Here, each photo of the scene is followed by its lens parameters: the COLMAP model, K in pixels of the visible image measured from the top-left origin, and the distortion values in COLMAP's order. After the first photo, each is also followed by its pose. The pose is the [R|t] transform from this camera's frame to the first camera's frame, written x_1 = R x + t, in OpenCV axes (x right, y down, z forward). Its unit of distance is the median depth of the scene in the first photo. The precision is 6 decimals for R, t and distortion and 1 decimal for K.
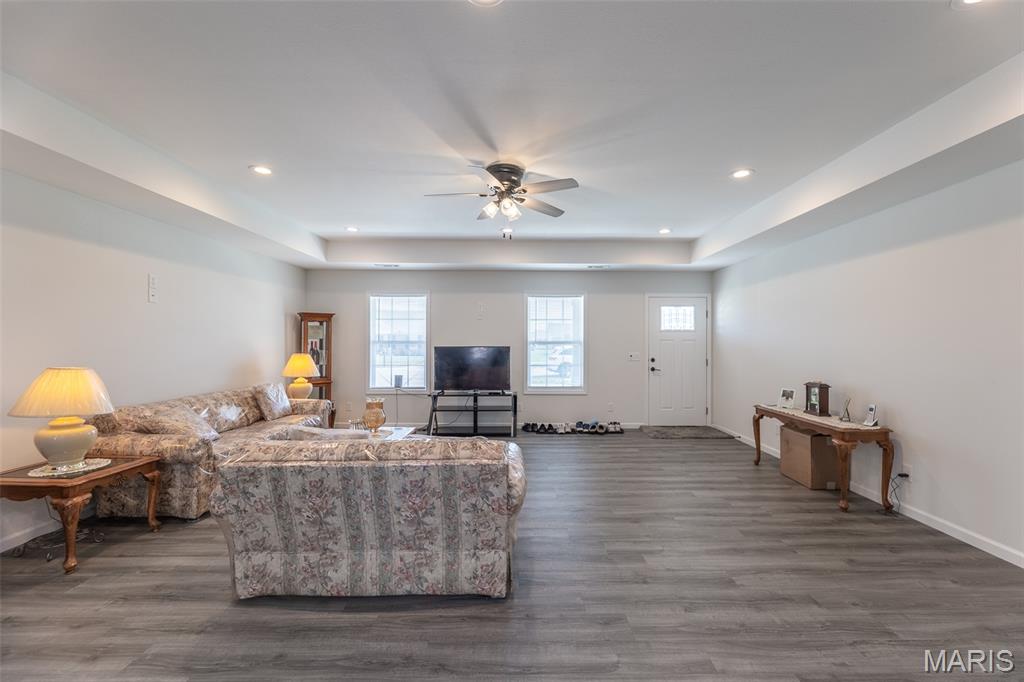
lens RADIAL K [[418.0, 0, 526.4], [0, 418.0, 334.5], [0, 0, 1]] dist [-0.000279, -0.000452]
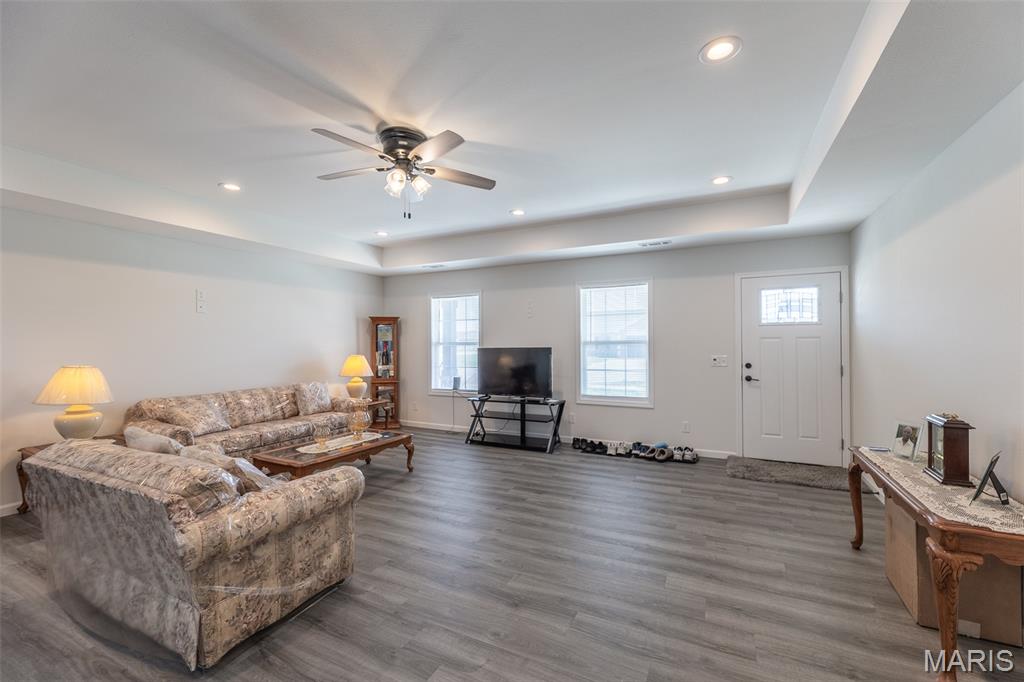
lens RADIAL K [[418.0, 0, 523.4], [0, 418.0, 338.2], [0, 0, 1]] dist [-0.000279, -0.000452]
pose [[0.896393, -0.013829, -0.443044, 0.295125], [0.016543, 0.999861, 0.002262, 0.006172], [0.442950, -0.009357, 0.896497, 0.203066]]
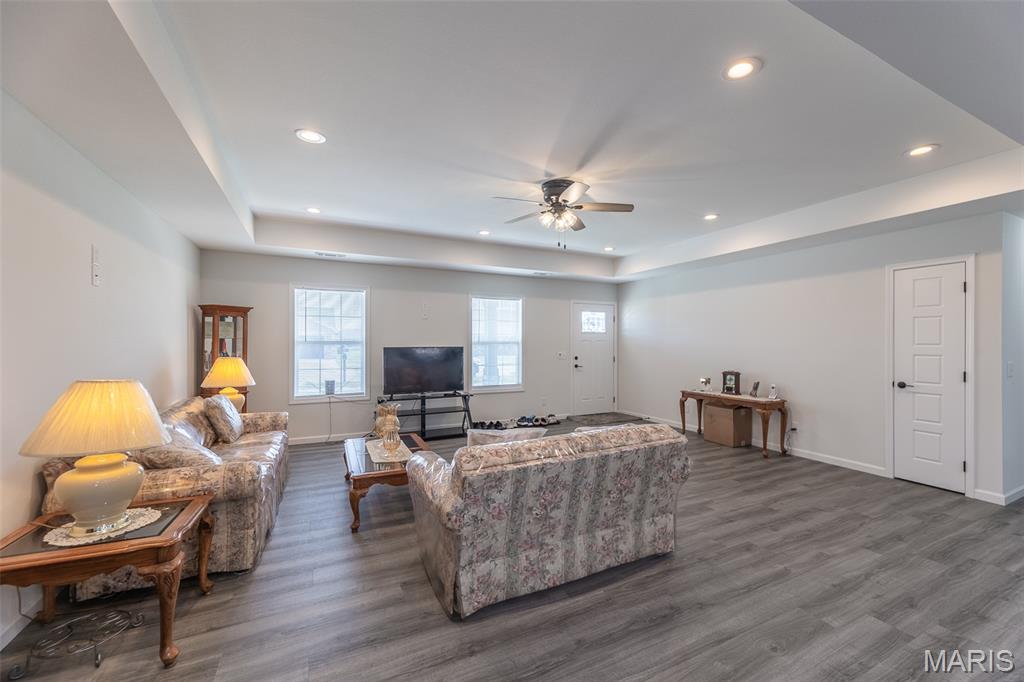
lens RADIAL K [[418.0, 0, 527.6], [0, 418.0, 334.6], [0, 0, 1]] dist [-0.000279, -0.000452]
pose [[0.894099, 0.008052, 0.447798, -0.355324], [-0.007718, 0.999967, -0.002571, 0.000595], [-0.447804, -0.001157, 0.894131, 0.035957]]
